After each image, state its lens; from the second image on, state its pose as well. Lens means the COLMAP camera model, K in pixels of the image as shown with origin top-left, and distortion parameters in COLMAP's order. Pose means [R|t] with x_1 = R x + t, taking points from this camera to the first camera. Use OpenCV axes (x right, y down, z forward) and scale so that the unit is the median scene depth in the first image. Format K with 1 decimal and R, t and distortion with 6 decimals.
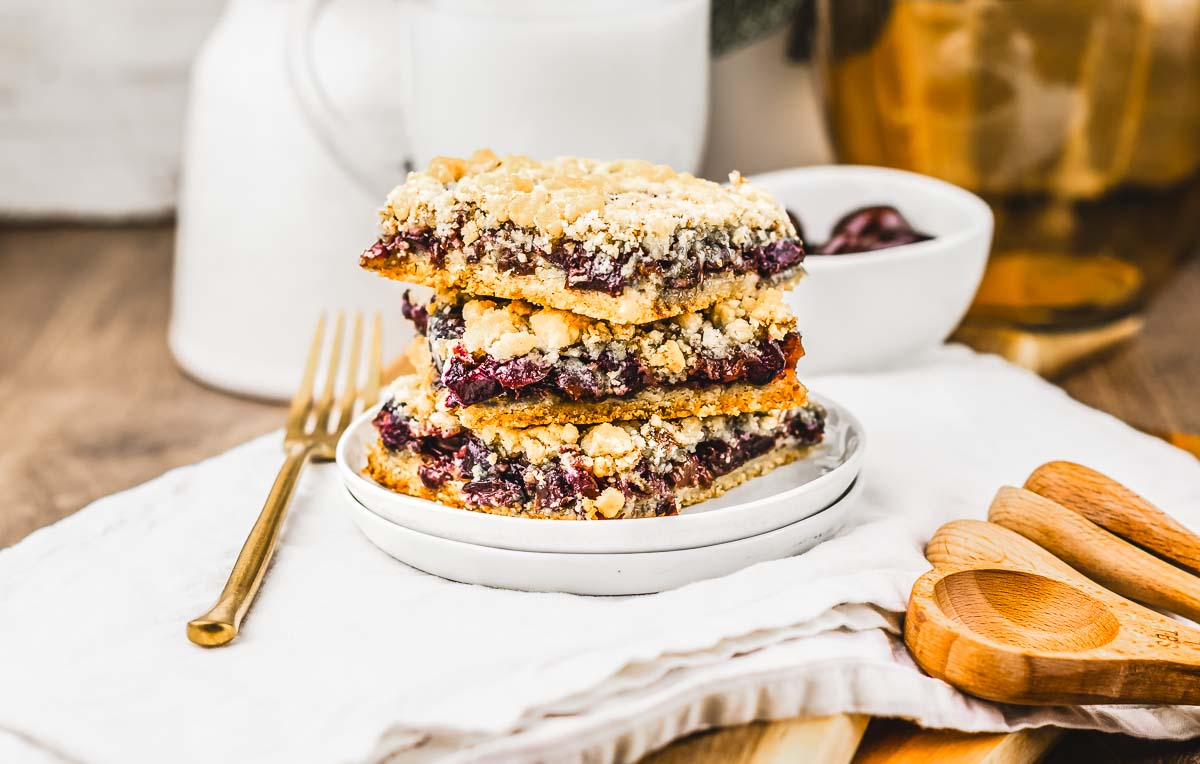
lens RADIAL K [[2981.8, 0, 619.2], [0, 2981.8, 382.3], [0, 0, 1]] dist [-0.072290, -0.003749]
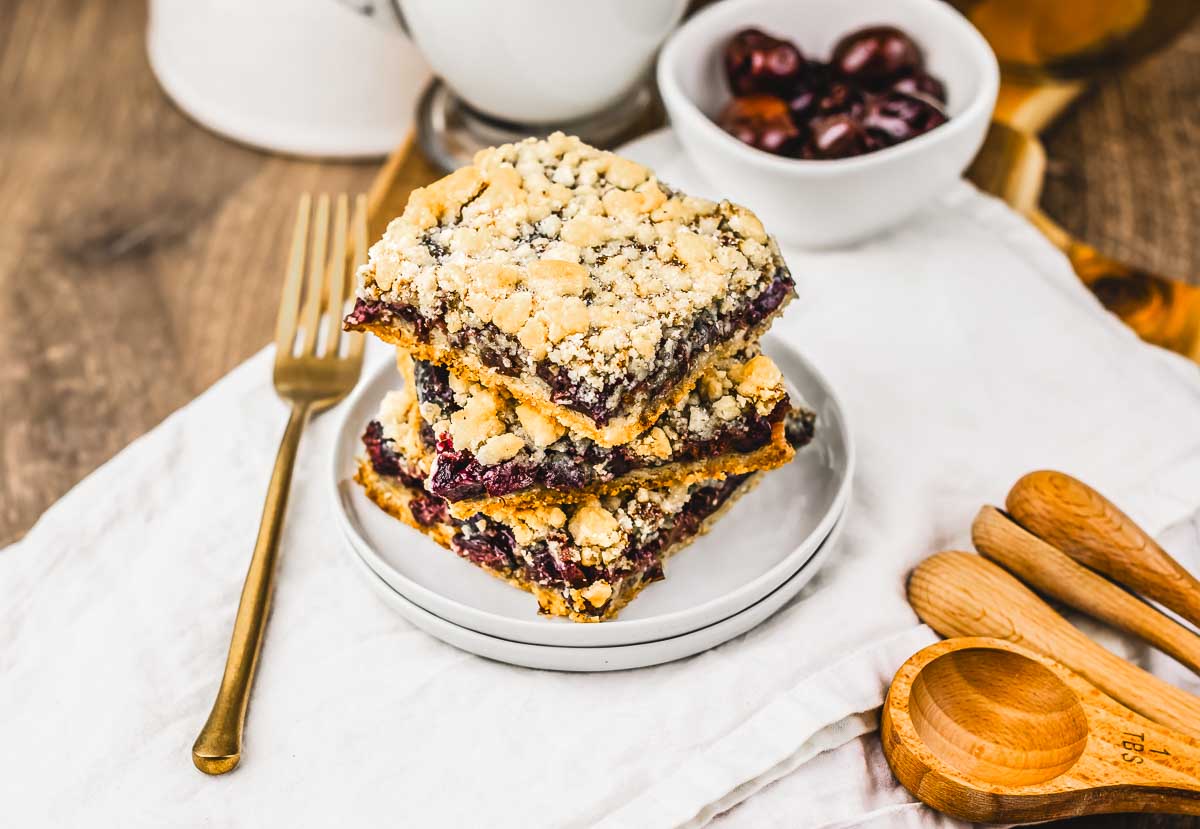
lens RADIAL K [[3158.2, 0, 600.0], [0, 3158.2, 414.5], [0, 0, 1]] dist [-0.033233, -0.358356]
pose [[0.999897, -0.002323, -0.014152, 0.013092], [0.007621, 0.921990, 0.387139, -0.427384], [0.012149, -0.387208, 0.921913, 0.024961]]
